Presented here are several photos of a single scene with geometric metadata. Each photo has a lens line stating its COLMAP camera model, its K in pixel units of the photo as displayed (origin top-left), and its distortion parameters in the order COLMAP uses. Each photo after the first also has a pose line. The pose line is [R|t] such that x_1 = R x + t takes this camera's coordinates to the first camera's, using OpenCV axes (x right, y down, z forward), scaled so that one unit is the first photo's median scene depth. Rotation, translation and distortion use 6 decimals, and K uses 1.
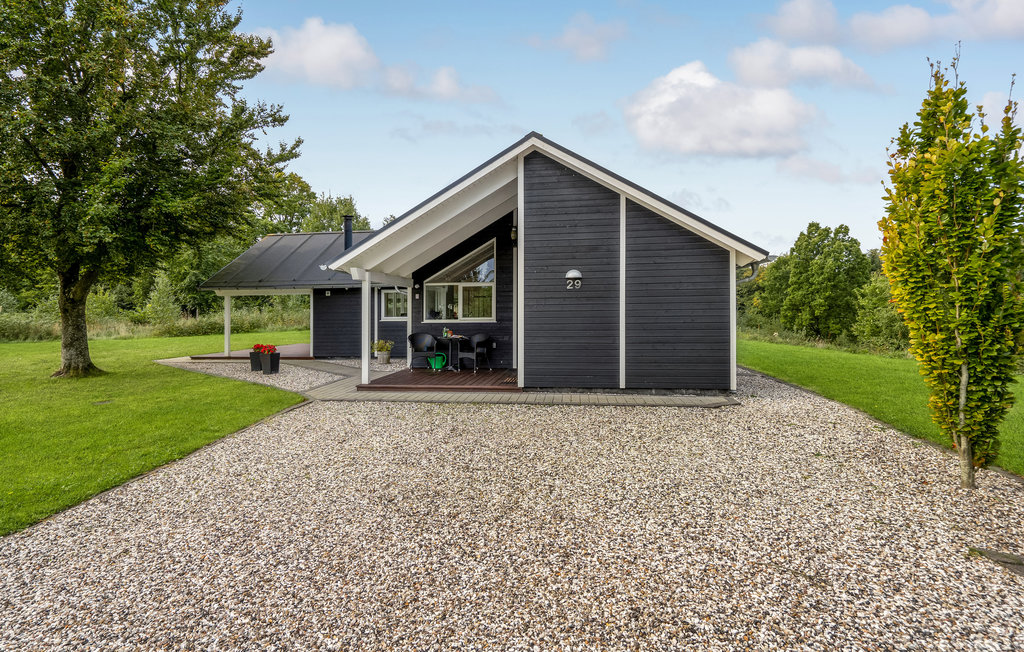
lens RADIAL K [[531.3, 0, 511.9], [0, 531.3, 285.5], [0, 0, 1]] dist [-0.000070, -0.000124]
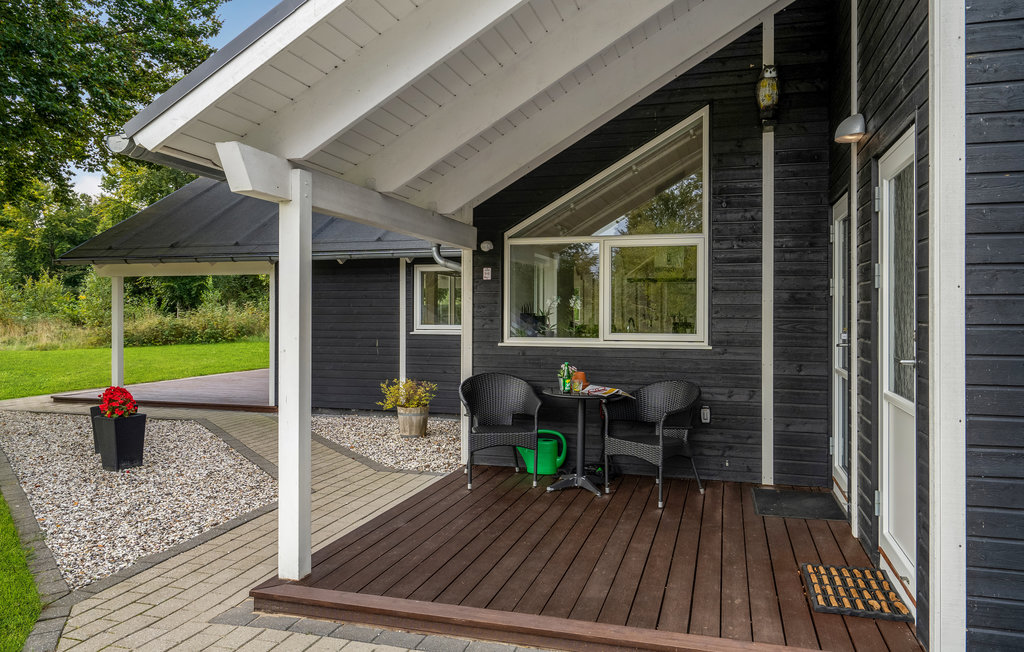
lens RADIAL K [[723.5, 0, 512.8], [0, 723.5, 302.2], [0, 0, 1]] dist [0.001897, 0.000171]
pose [[0.987708, 0.010949, -0.155929, -0.082134], [-0.005545, 0.999370, 0.035052, 0.022644], [0.156214, -0.033756, 0.987146, 0.506199]]
